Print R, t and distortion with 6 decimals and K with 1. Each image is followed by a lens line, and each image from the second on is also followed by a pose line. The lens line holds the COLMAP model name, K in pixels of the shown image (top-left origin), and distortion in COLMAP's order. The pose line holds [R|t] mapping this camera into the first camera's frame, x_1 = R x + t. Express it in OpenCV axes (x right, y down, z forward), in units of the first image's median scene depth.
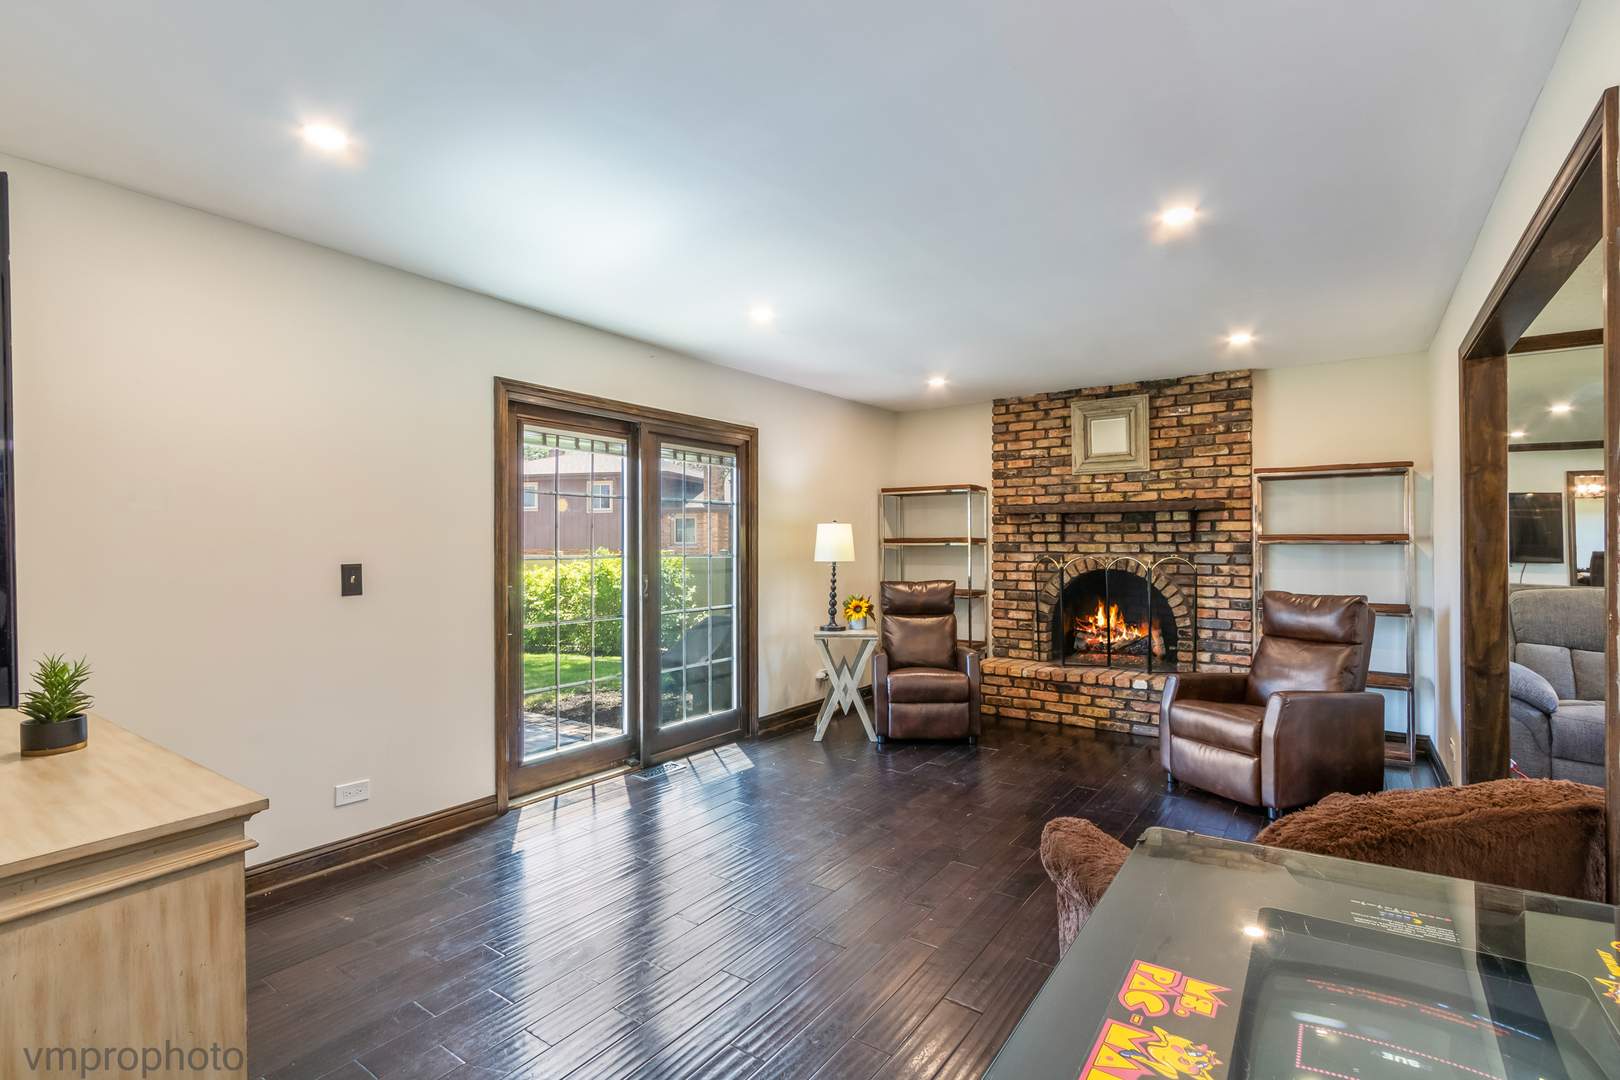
lens RADIAL K [[751.3, 0, 818.6], [0, 751.3, 537.8], [0, 0, 1]] dist [-0.000858, 0.000395]
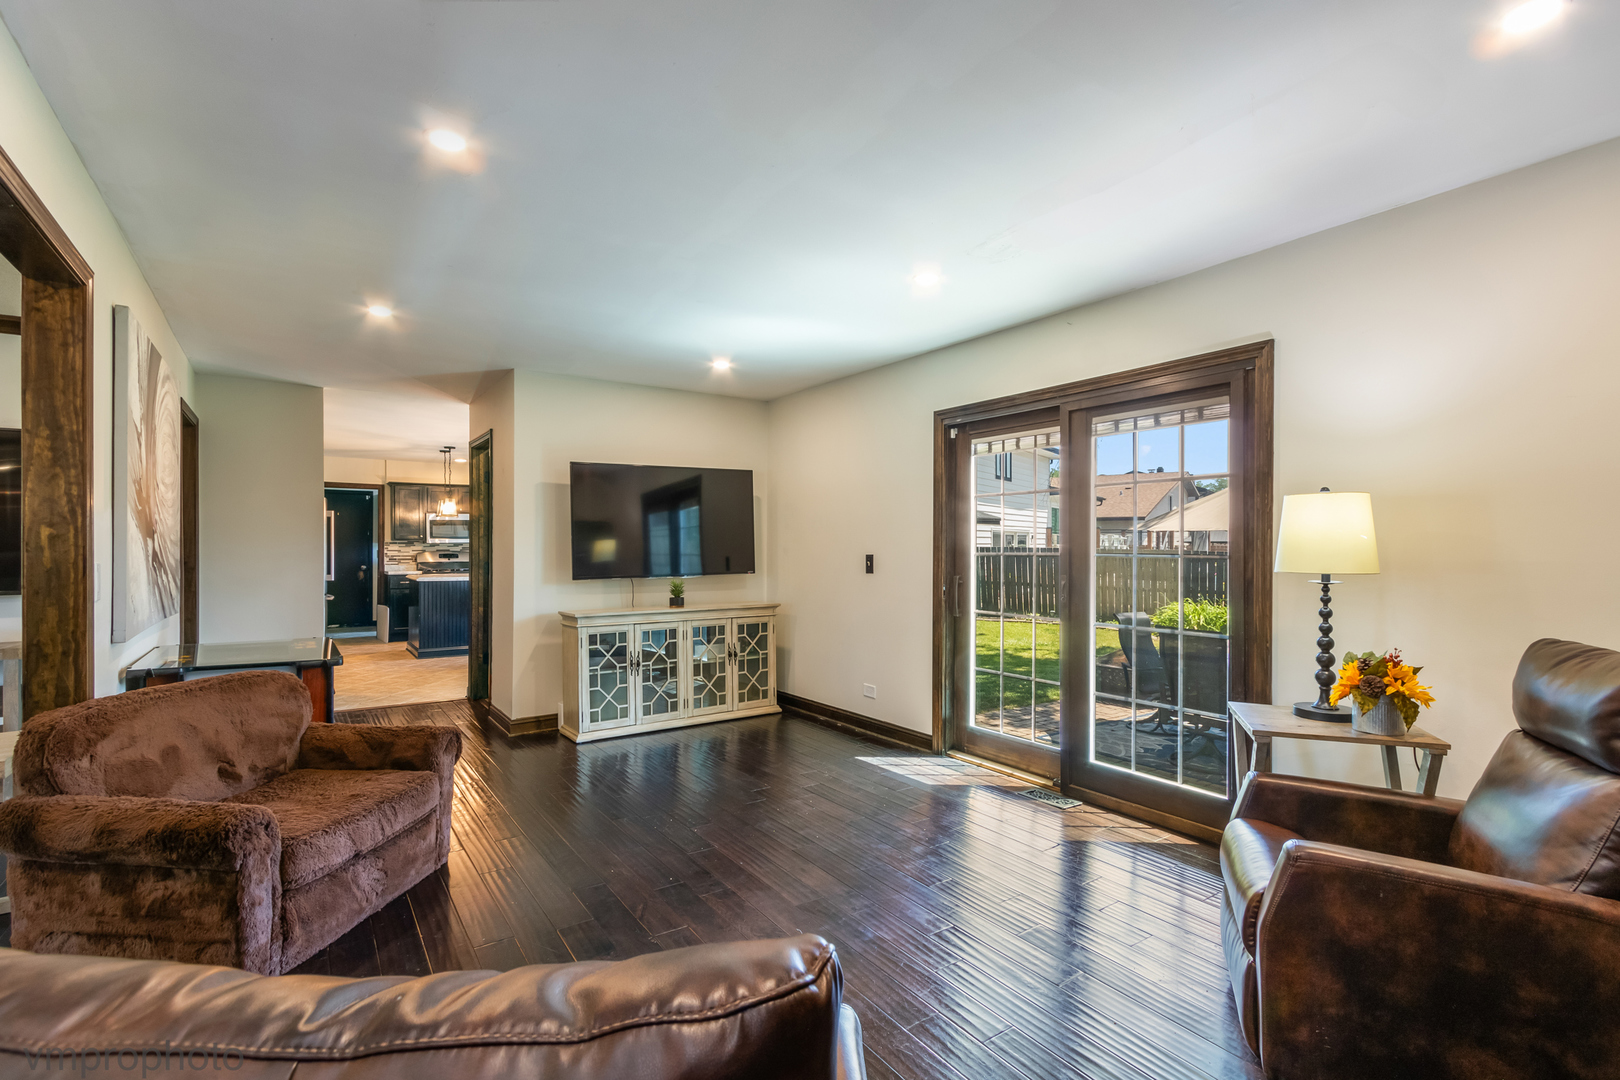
lens RADIAL K [[751.3, 0, 820.0], [0, 751.3, 542.7], [0, 0, 1]] dist [-0.000858, 0.000395]
pose [[-0.349614, -0.004782, -0.936882, 1.121077], [0.011679, 0.999887, -0.009462, 0.025603], [0.936821, -0.014250, -0.349519, 1.679126]]
